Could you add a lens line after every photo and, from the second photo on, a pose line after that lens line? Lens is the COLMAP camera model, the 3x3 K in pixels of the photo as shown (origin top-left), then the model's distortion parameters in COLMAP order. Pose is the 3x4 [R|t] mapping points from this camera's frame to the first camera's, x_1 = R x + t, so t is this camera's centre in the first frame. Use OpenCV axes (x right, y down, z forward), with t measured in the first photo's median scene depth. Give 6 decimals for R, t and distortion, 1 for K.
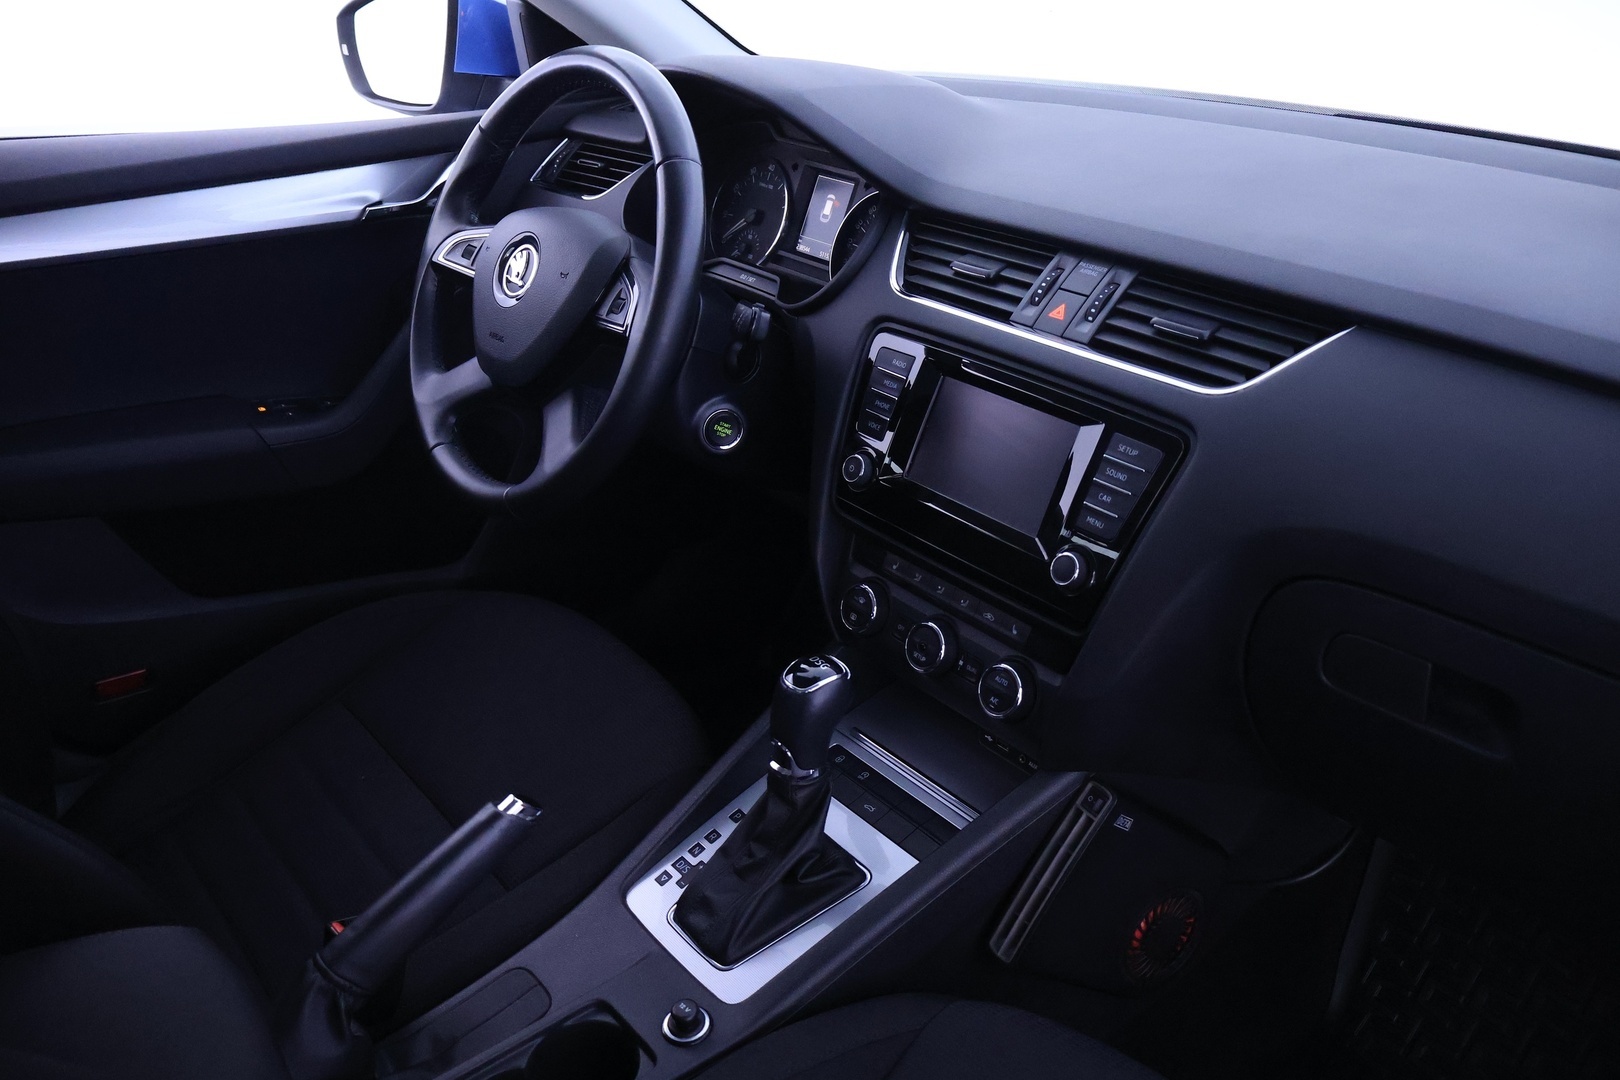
lens RADIAL K [[1368.0, 0, 807.2], [0, 1368.0, 503.7], [0, 0, 1]] dist [0.003498, -0.003538]
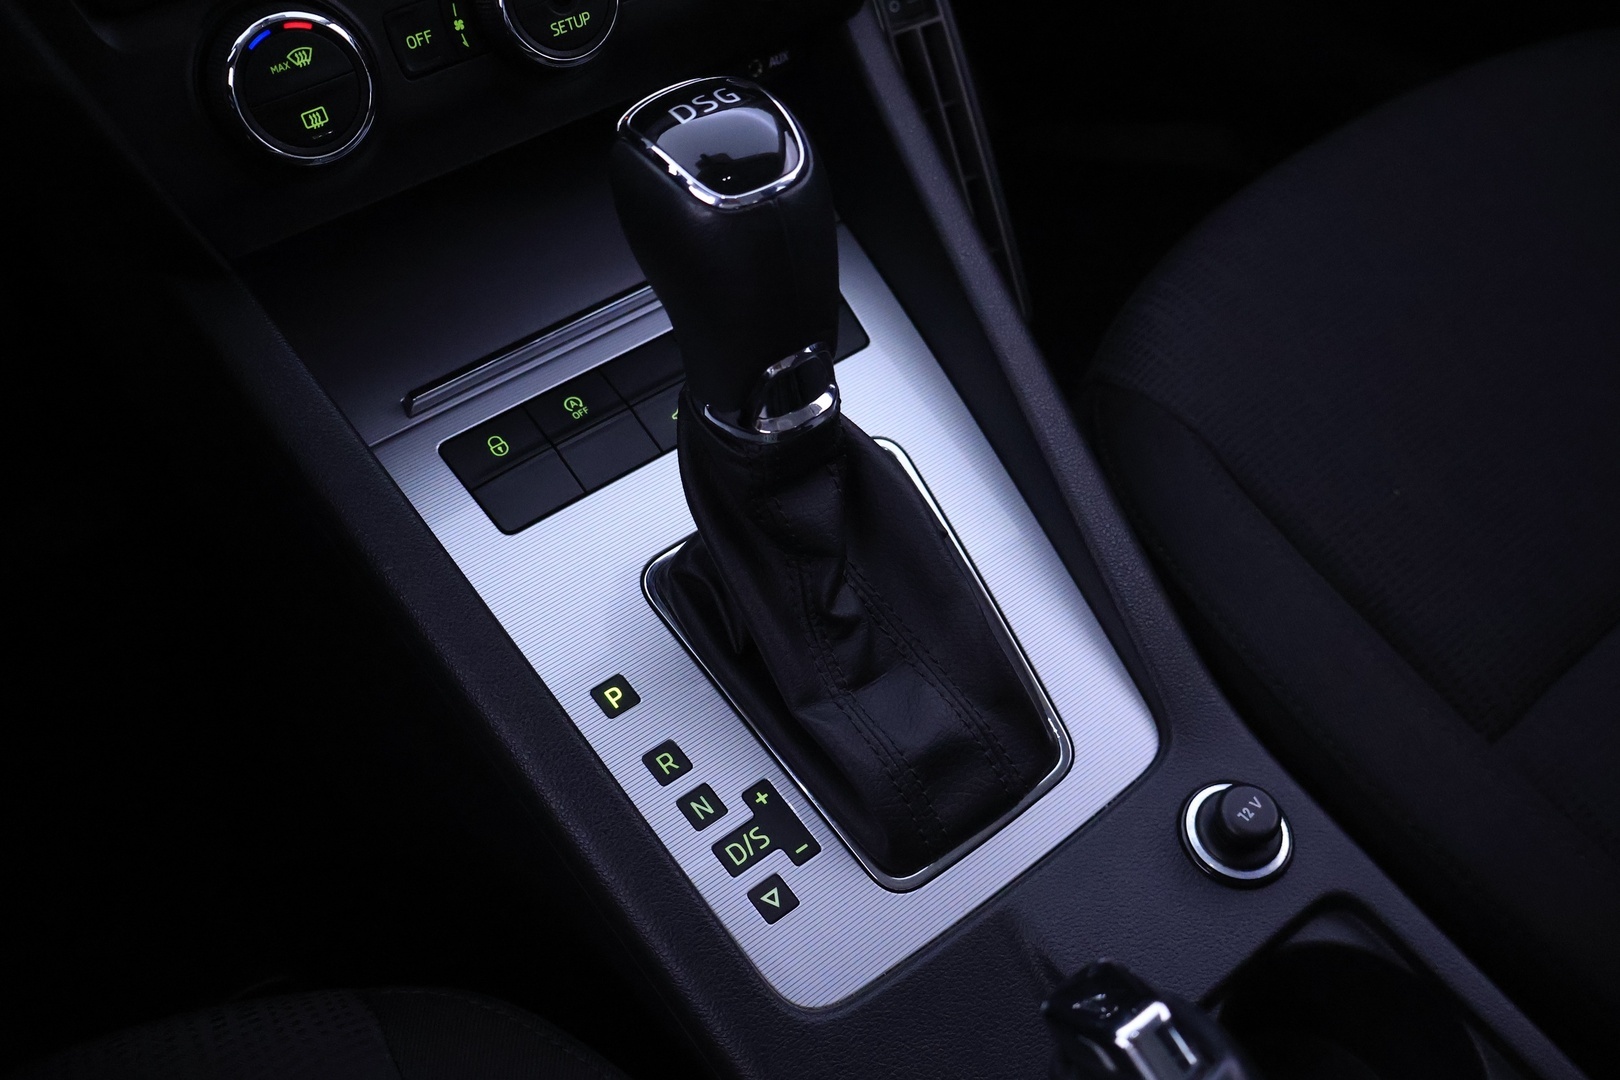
lens RADIAL K [[1342.4, 0, 813.1], [0, 1342.4, 528.5], [0, 0, 1]] dist [0.002743, -0.005361]
pose [[0.020840, -0.768202, 0.639868, -0.271900], [0.422783, 0.586738, 0.690647, -0.036897], [-0.905991, 0.256132, 0.337010, 0.870434]]
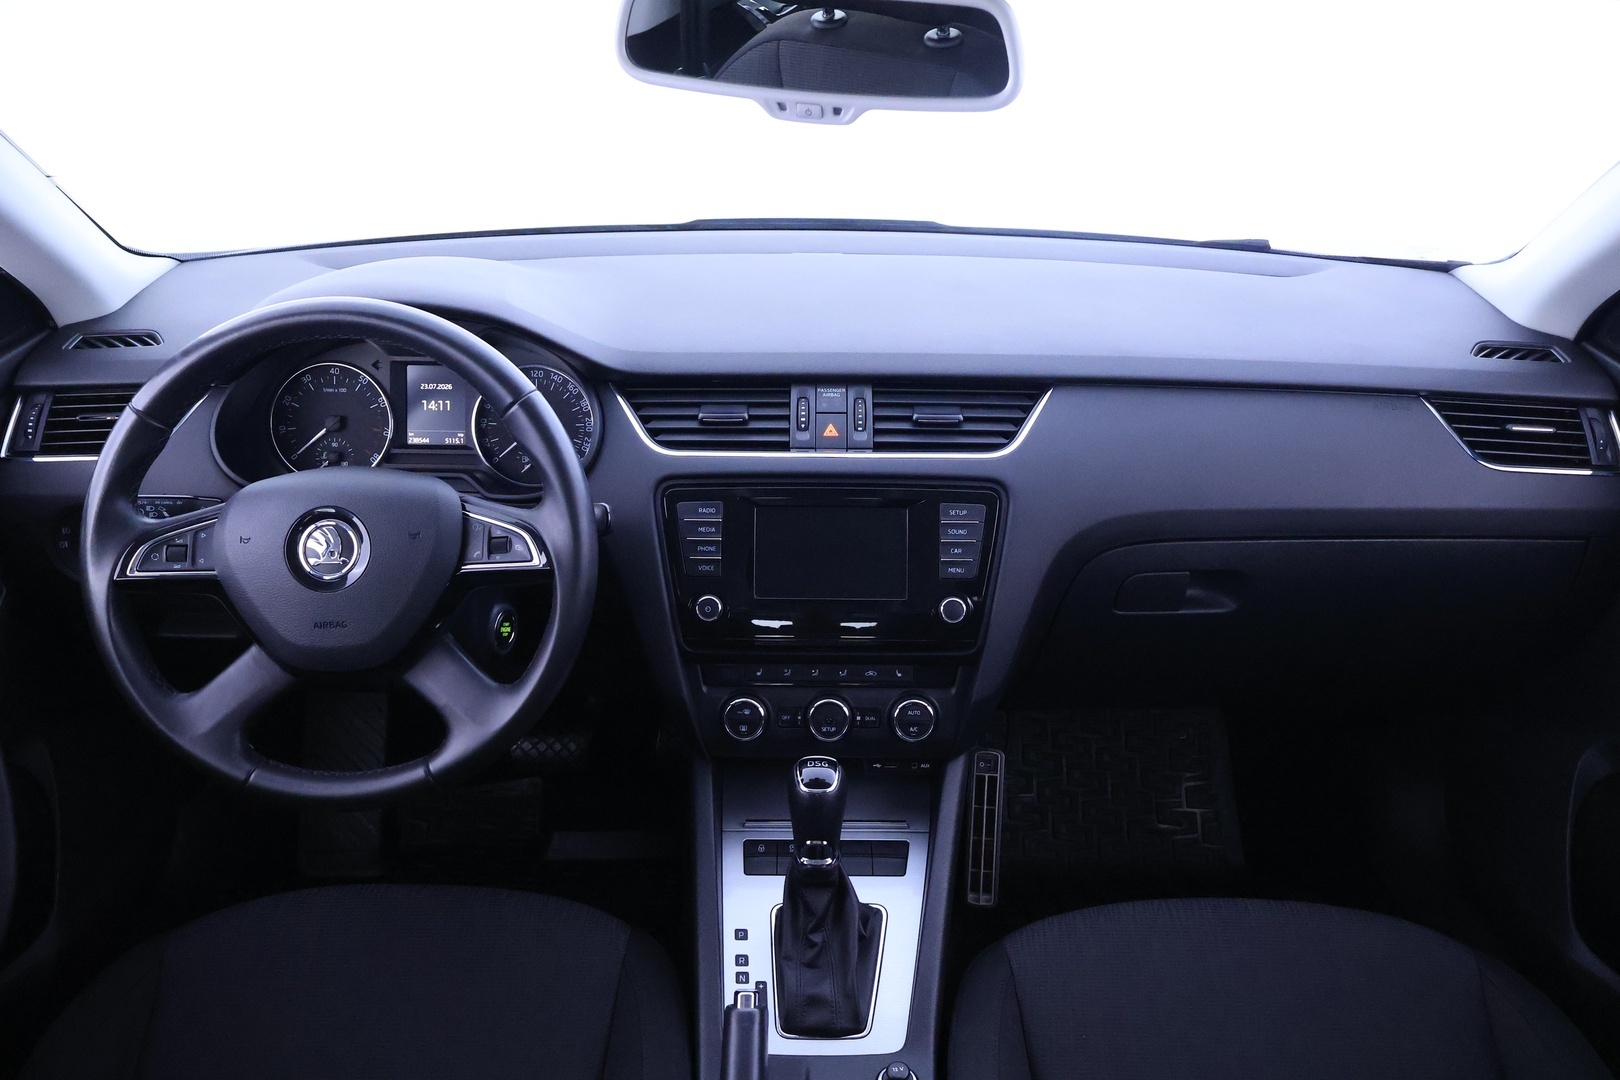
lens RADIAL K [[1342.4, 0, 813.1], [0, 1342.4, 528.5], [0, 0, 1]] dist [0.002743, -0.005361]
pose [[0.615007, -0.323684, 0.719024, -0.748108], [0.317591, 0.936312, 0.149854, -0.245866], [-0.721736, 0.136195, 0.678638, 0.178142]]
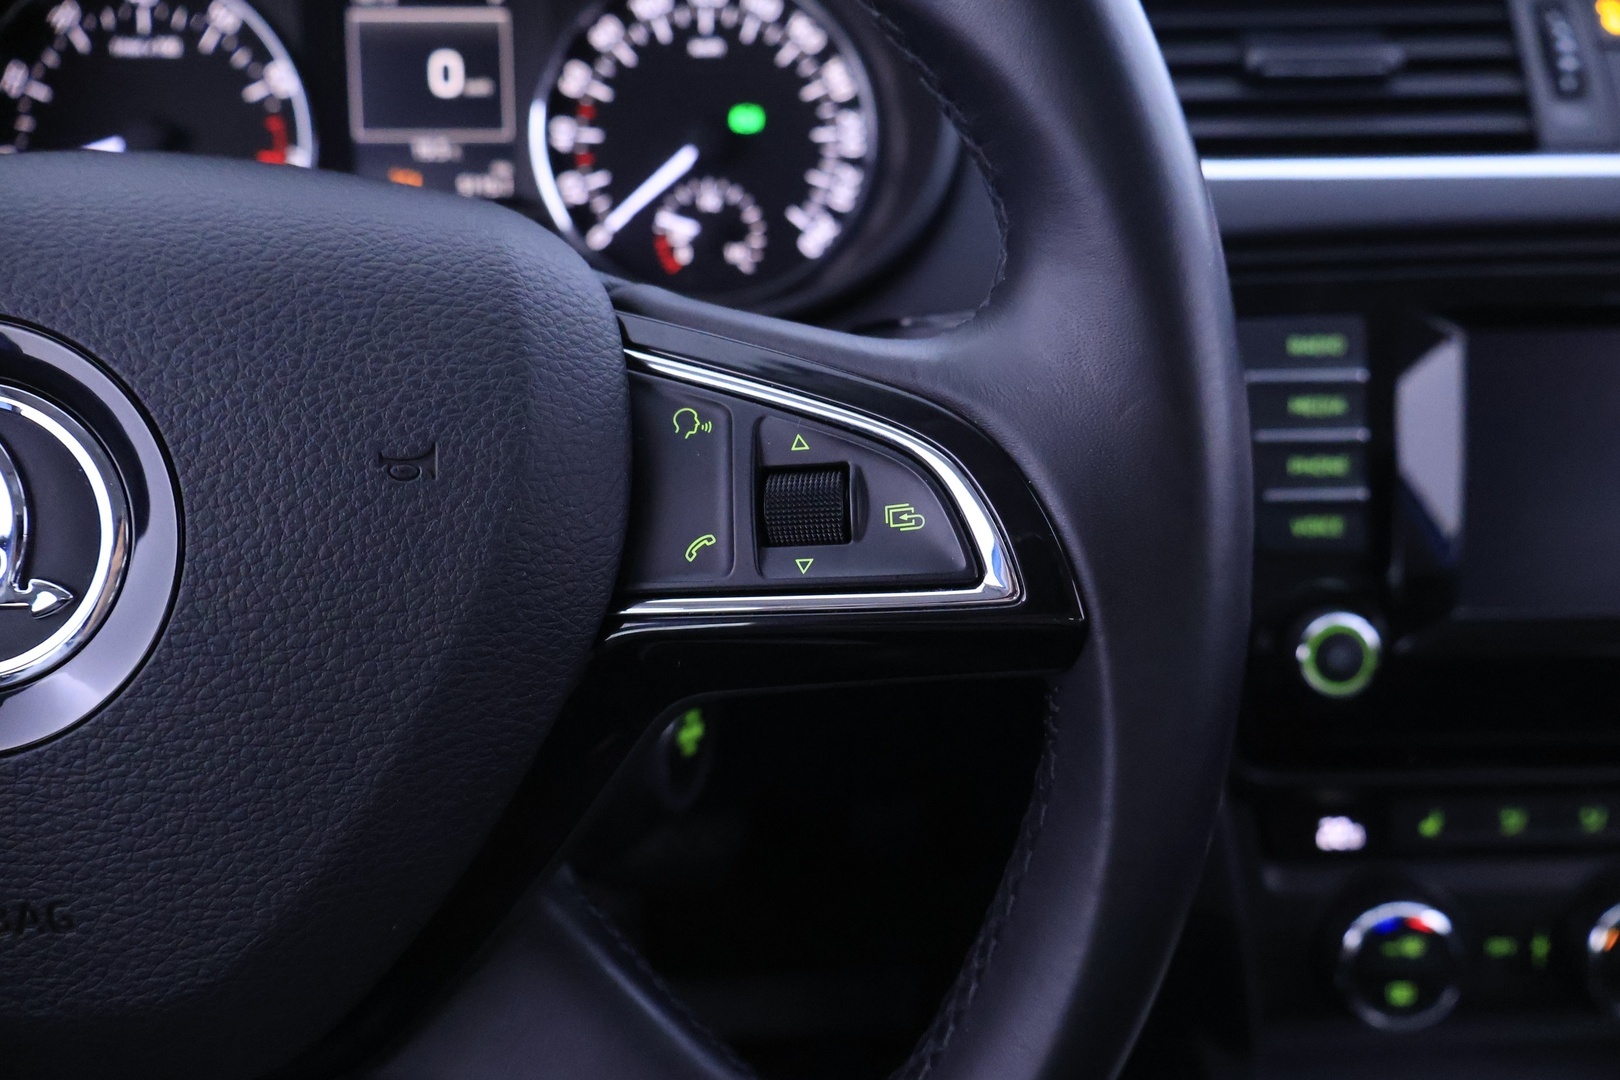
lens RADIAL K [[1342.4, 0, 813.1], [0, 1342.4, 528.5], [0, 0, 1]] dist [0.002743, -0.005361]
pose [[0.590827, -0.404064, 0.698323, -0.303339], [0.339145, 0.909747, 0.239460, -0.203408], [-0.732055, 0.095353, 0.674540, 0.921157]]
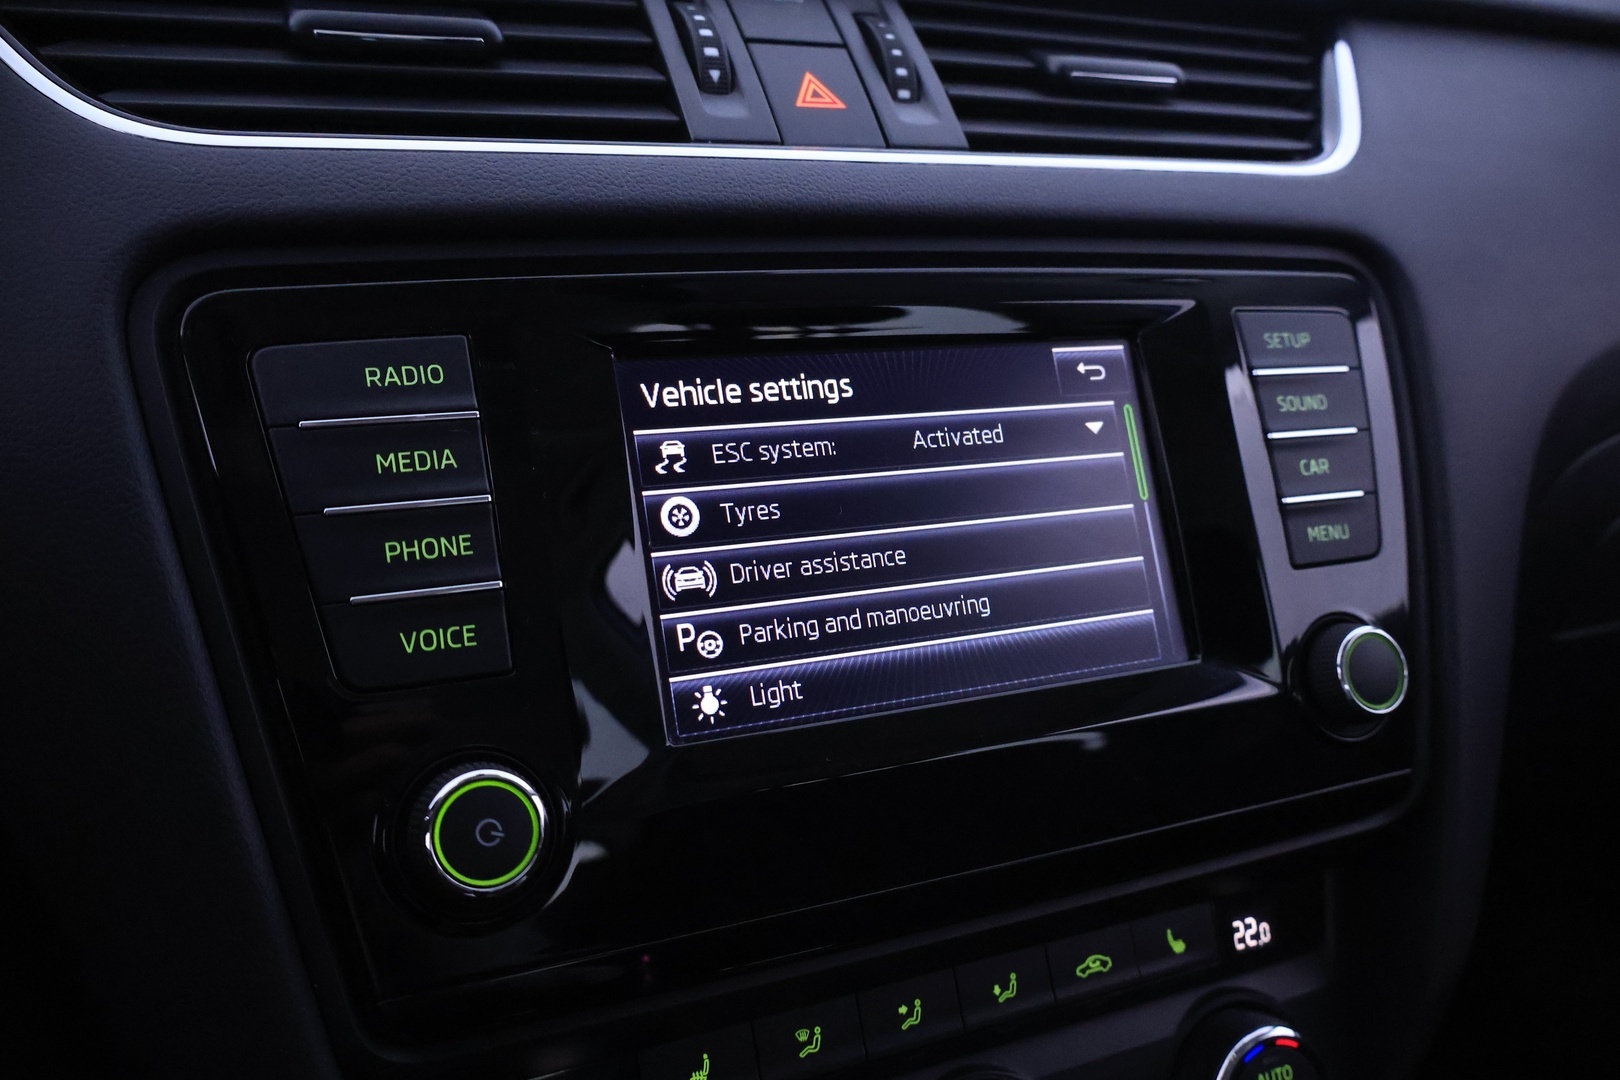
lens RADIAL K [[1347.4, 0, 807.1], [0, 1347.4, 525.5], [0, 0, 1]] dist [0.001181, 0.000317]
pose [[0.223736, -0.266115, 0.937617, -0.164138], [0.370985, 0.912842, 0.170558, -0.098689], [-0.901284, 0.309682, 0.302960, 0.928766]]
